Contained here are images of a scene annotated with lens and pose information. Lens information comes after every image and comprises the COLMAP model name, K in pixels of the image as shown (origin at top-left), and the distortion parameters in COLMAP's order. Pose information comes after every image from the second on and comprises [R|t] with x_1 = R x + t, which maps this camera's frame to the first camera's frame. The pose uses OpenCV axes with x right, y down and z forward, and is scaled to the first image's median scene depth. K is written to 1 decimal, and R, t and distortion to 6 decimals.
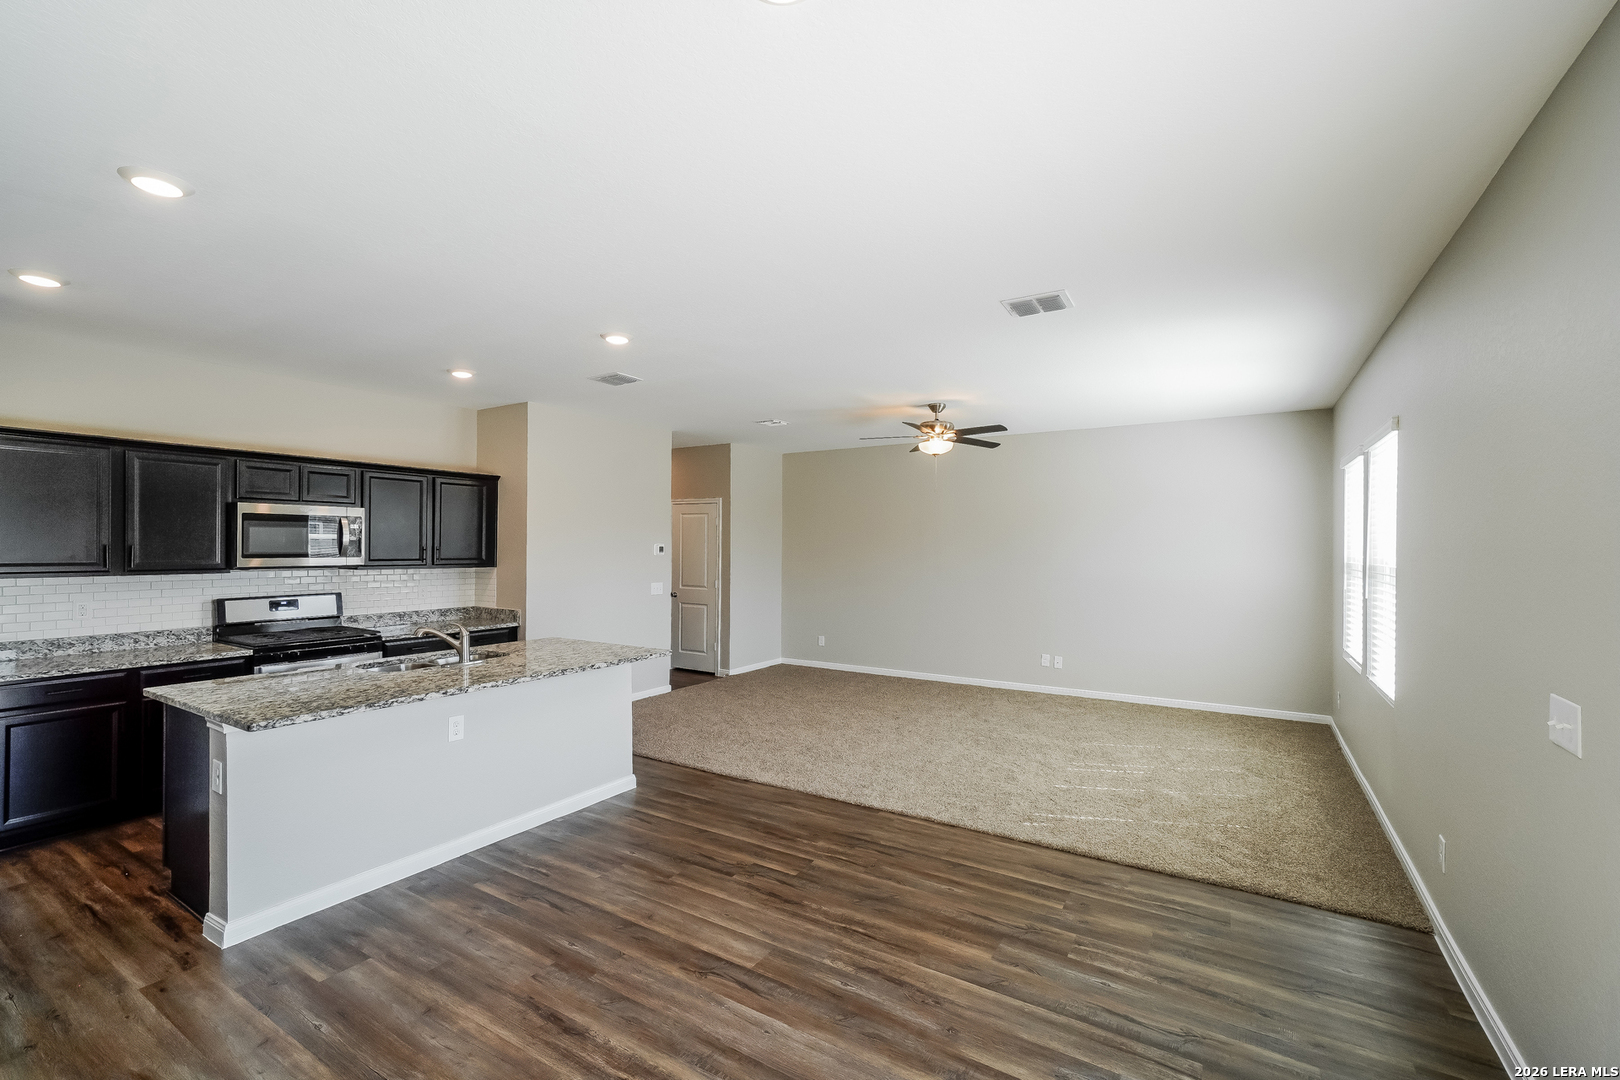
lens RADIAL K [[709.0, 0, 802.2], [0, 709.0, 556.5], [0, 0, 1]] dist [0.002534, 0.000588]
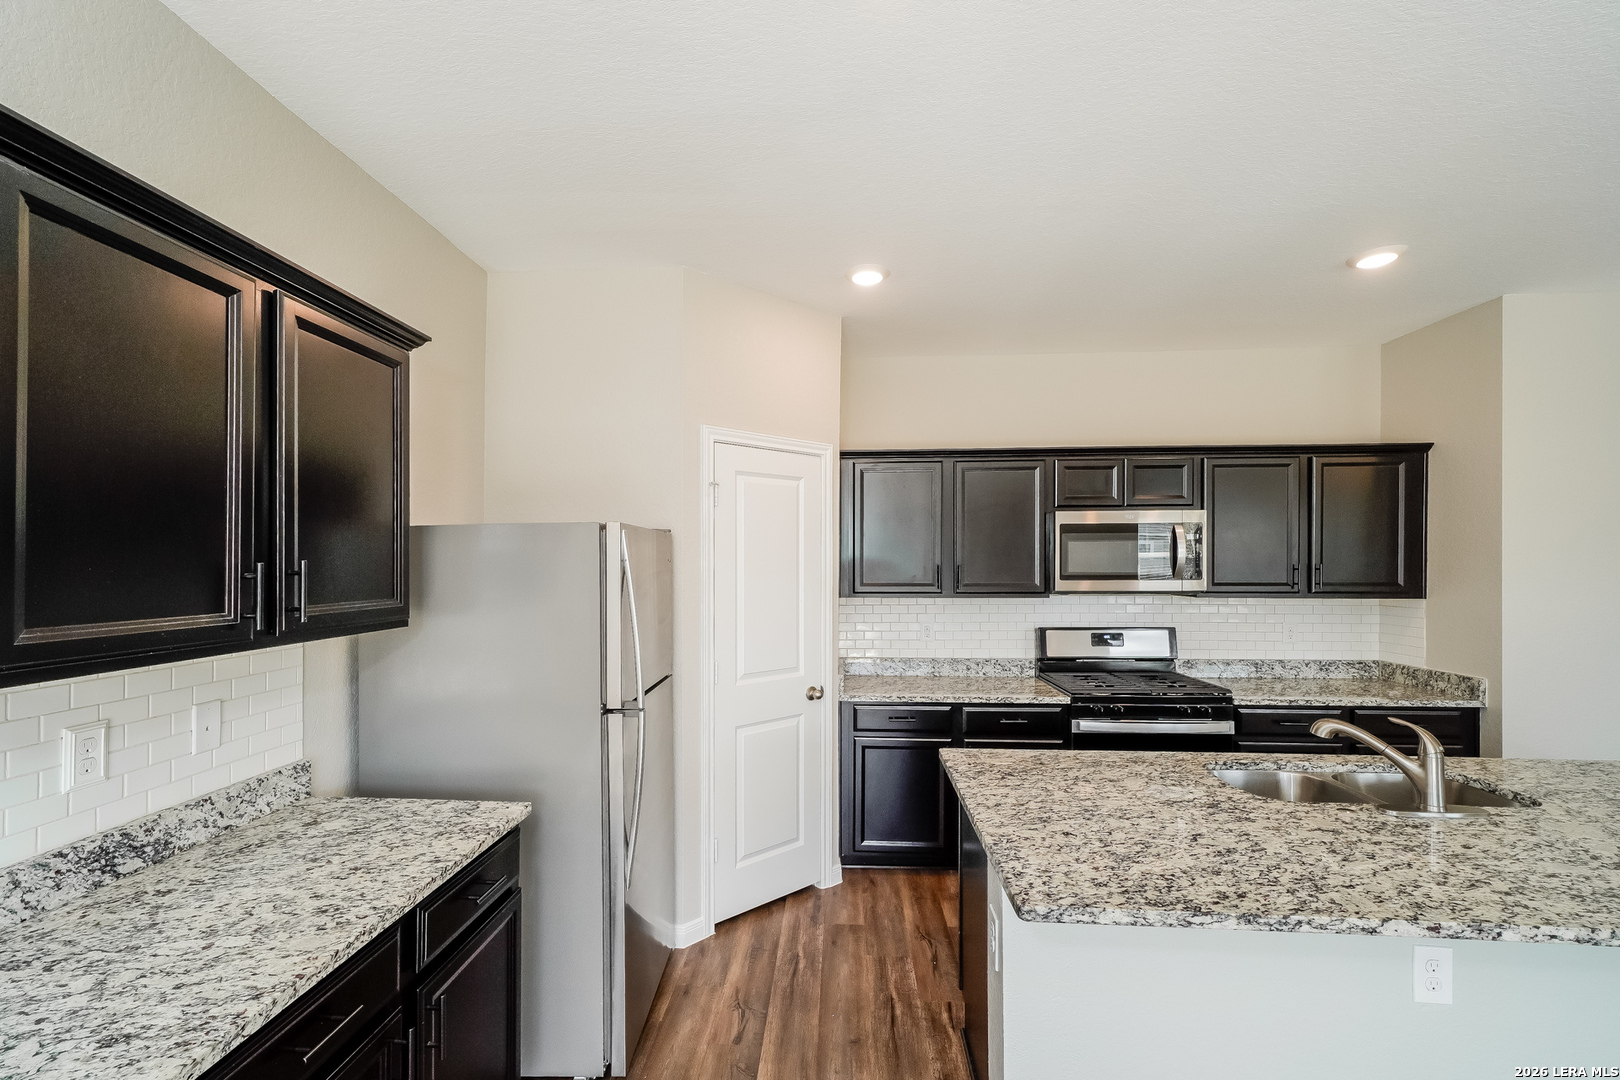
lens RADIAL K [[709.0, 0, 802.2], [0, 709.0, 556.5], [0, 0, 1]] dist [0.002534, 0.000588]
pose [[0.492950, -0.018903, -0.869852, -0.205340], [-0.006684, 0.999652, -0.025511, -0.001915], [0.870032, 0.018390, 0.492652, 0.308872]]
